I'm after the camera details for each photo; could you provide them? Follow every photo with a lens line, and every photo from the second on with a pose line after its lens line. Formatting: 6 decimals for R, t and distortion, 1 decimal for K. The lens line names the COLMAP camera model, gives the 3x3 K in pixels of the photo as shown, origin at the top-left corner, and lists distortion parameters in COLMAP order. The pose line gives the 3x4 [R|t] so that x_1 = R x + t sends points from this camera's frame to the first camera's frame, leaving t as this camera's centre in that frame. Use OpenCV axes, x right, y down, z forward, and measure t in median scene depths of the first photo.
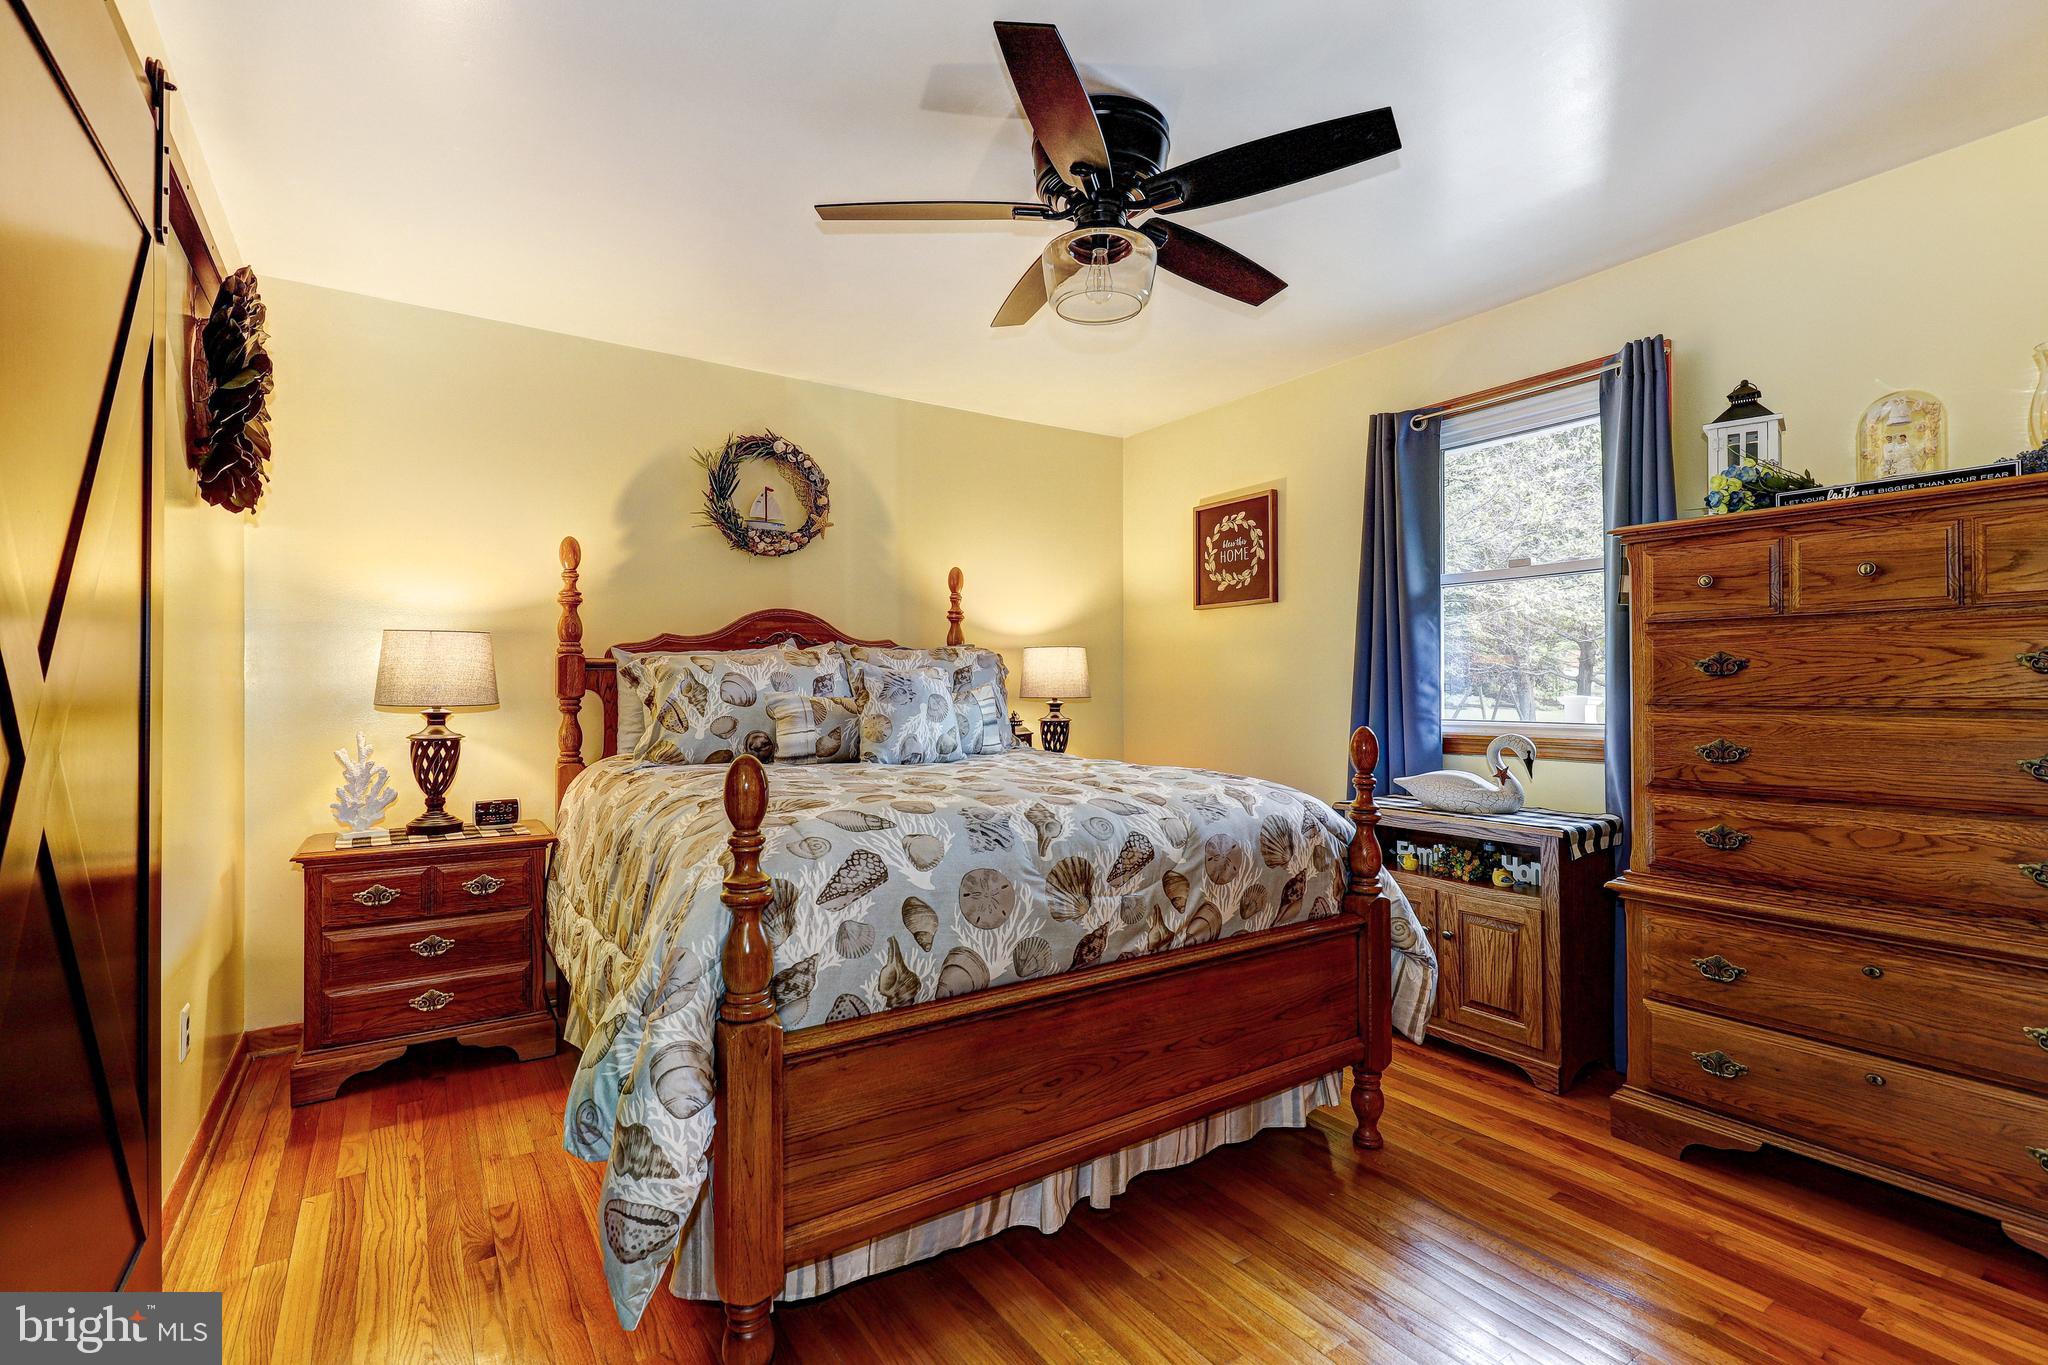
lens RADIAL K [[923.7, 0, 1030.0], [0, 923.7, 686.6], [0, 0, 1]] dist [0.002942, 0.000040]
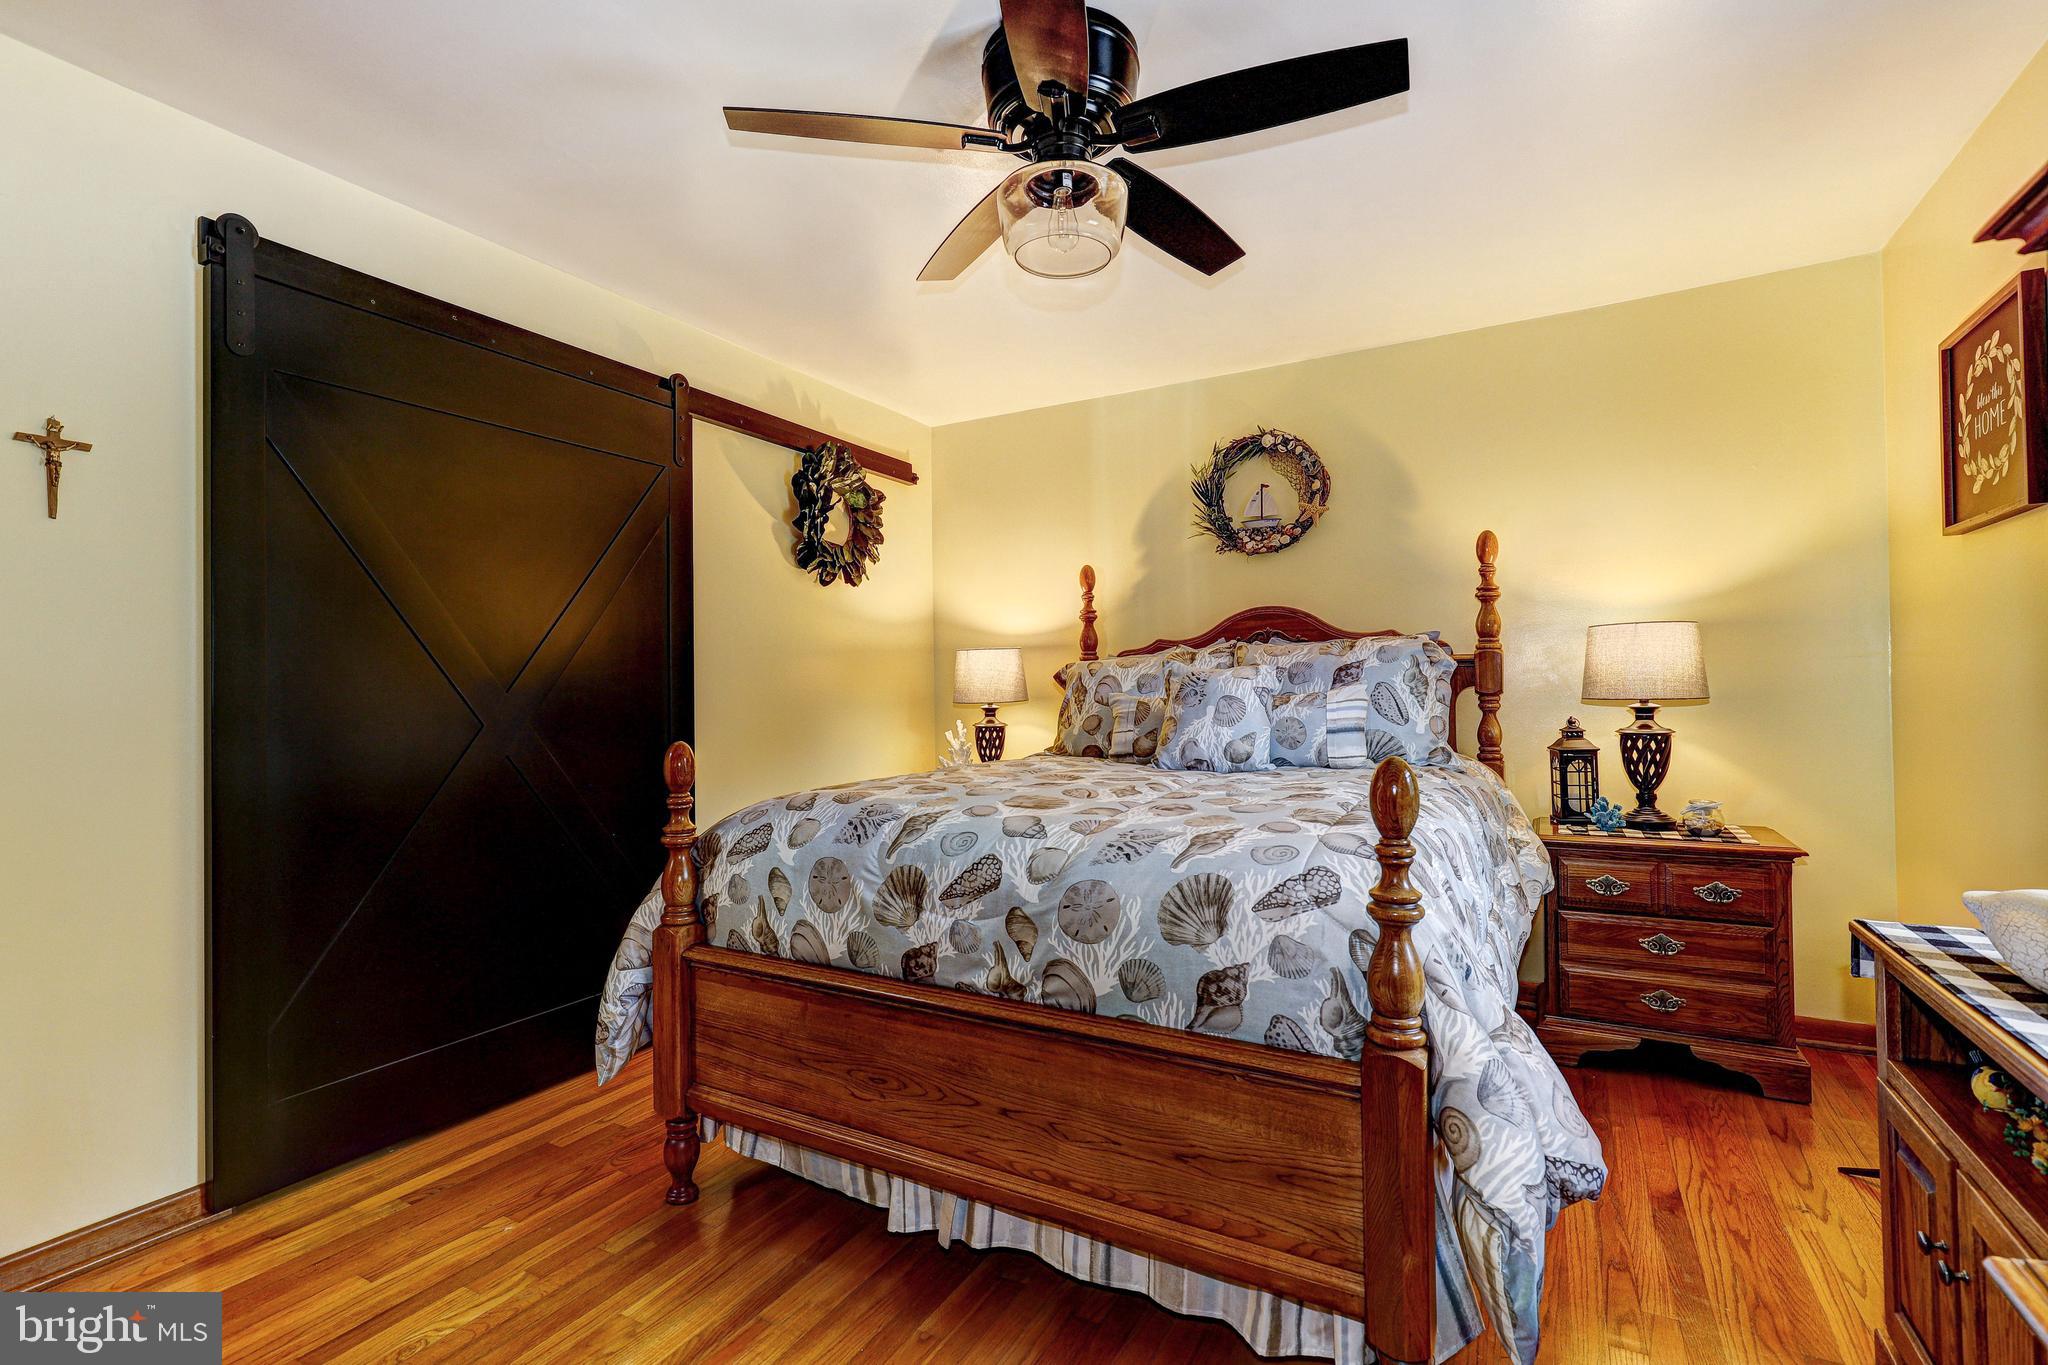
lens RADIAL K [[923.7, 0, 1031.1], [0, 923.7, 682.6], [0, 0, 1]] dist [0.002942, 0.000040]
pose [[0.450324, -0.009162, -0.892818, 0.833973], [0.011151, 0.999927, -0.004637, -0.003130], [0.892796, -0.007867, 0.450393, 0.571877]]
